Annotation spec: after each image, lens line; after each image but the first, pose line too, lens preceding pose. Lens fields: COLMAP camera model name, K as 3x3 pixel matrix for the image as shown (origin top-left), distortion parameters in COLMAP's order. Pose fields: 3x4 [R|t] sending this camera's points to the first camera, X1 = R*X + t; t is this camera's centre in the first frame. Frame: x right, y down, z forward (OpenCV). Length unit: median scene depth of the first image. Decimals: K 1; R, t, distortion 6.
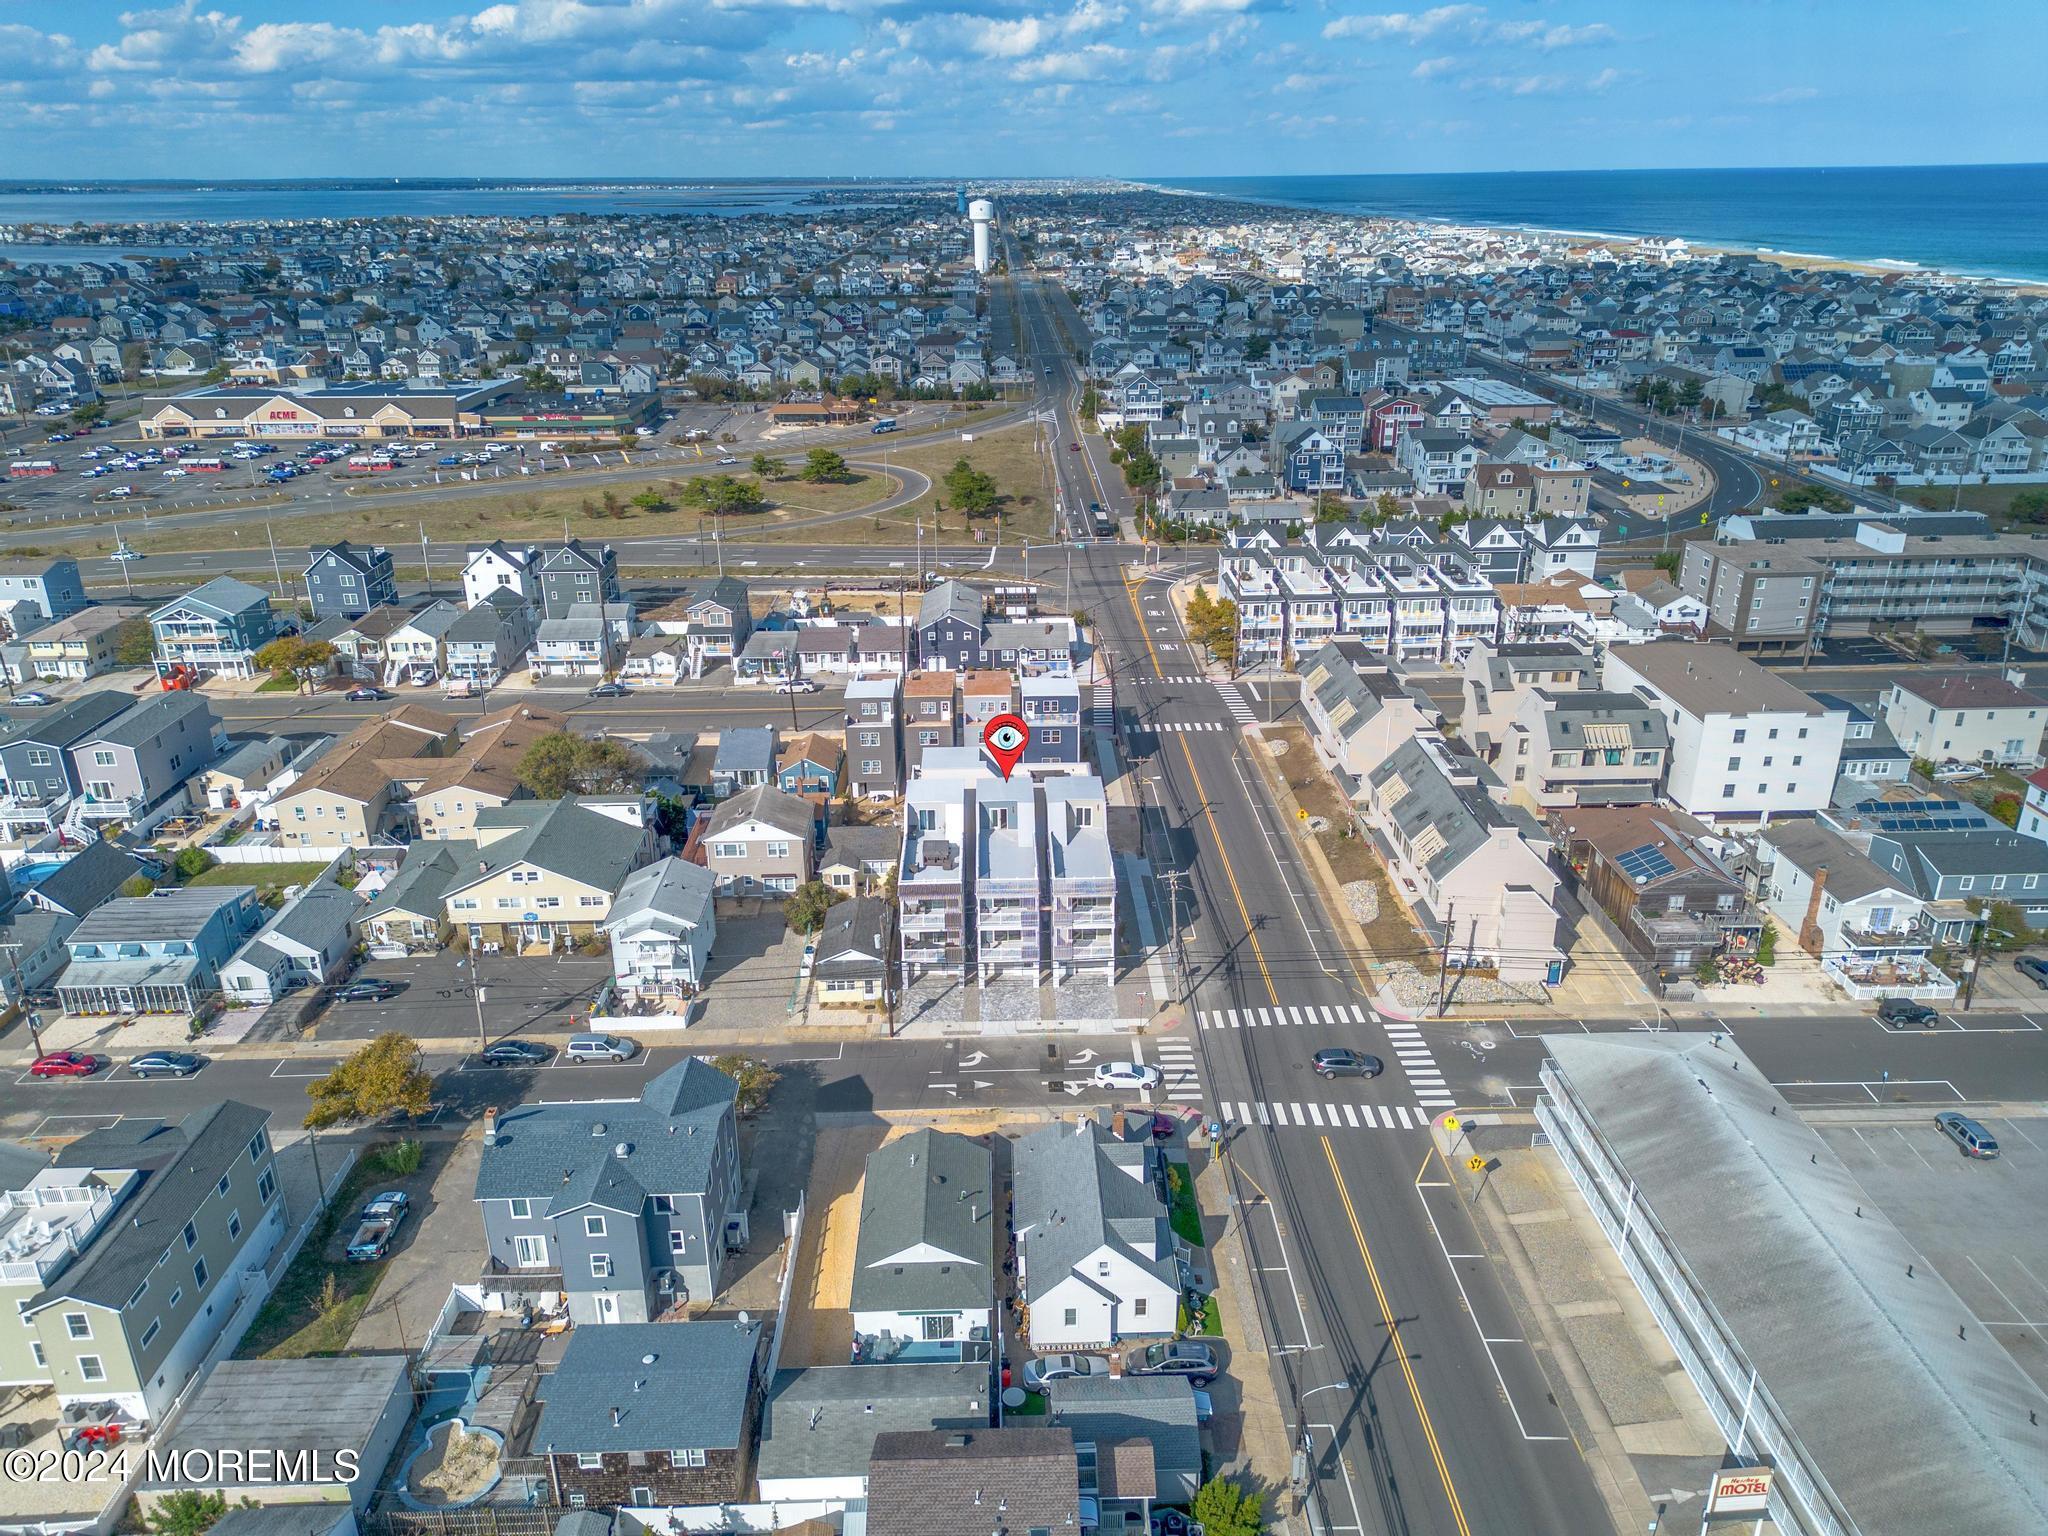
lens RADIAL K [[1448.7, 0, 1021.3], [0, 1448.7, 762.6], [0, 0, 1]] dist [0.074732, -0.079055]
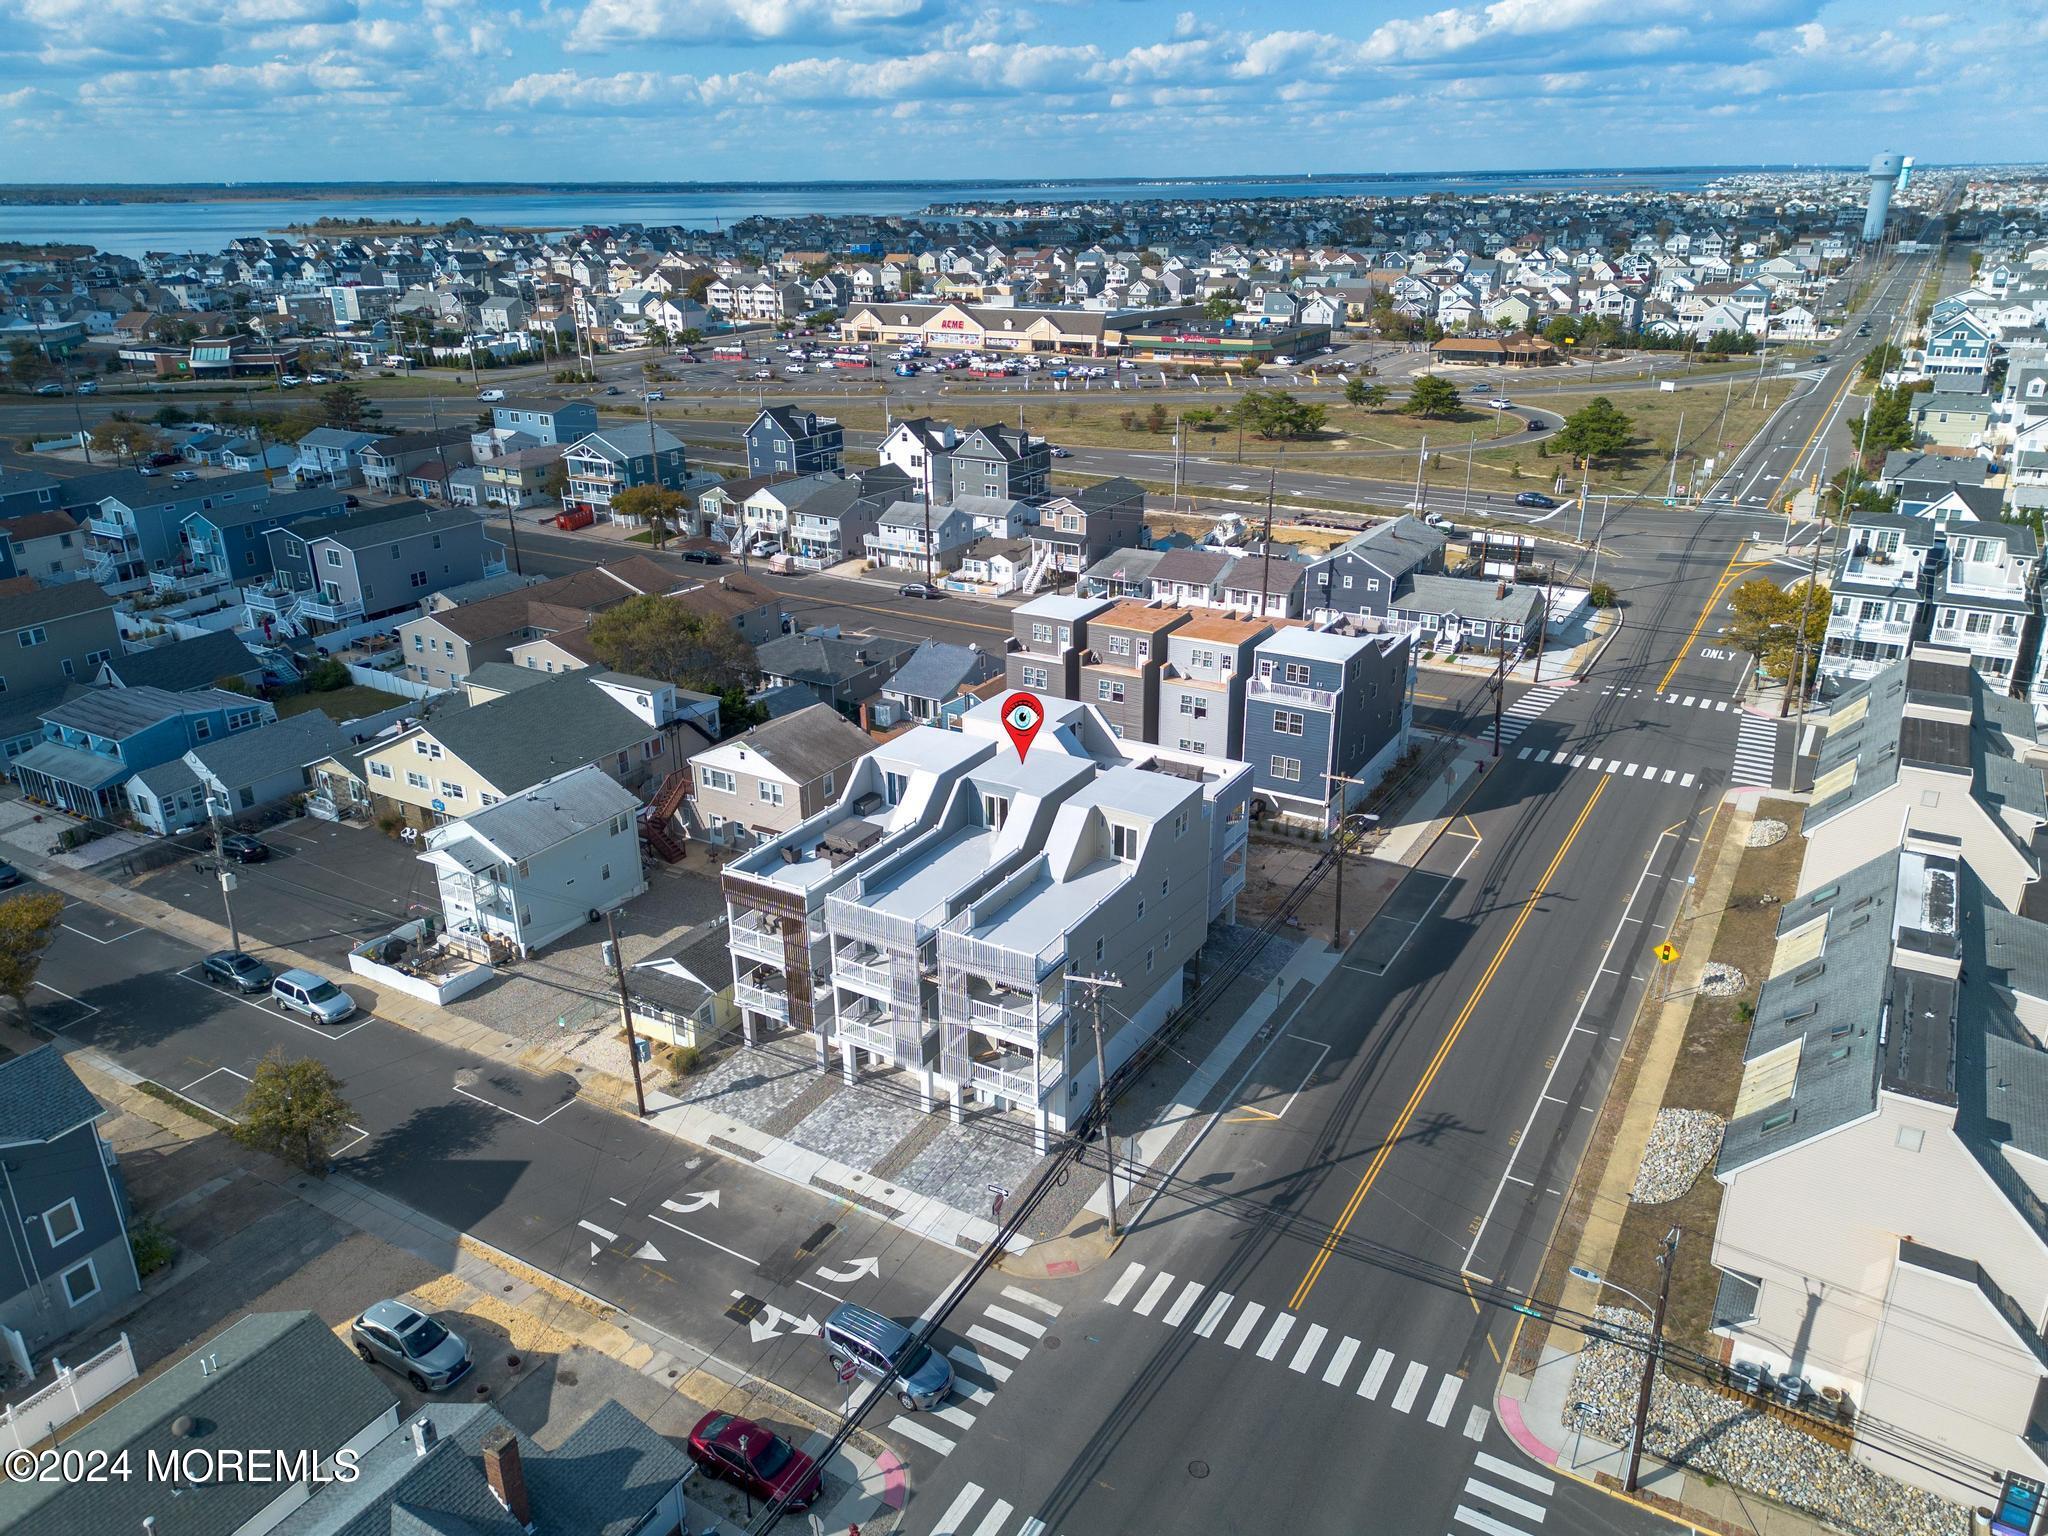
lens RADIAL K [[1448.7, 0, 1014.1], [0, 1448.7, 768.5], [0, 0, 1]] dist [0.074732, -0.079055]
pose [[0.844822, 0.200318, -0.496134, 0.241511], [-0.197087, 0.978578, 0.059507, -0.013388], [0.497427, 0.047509, 0.866204, 0.427970]]
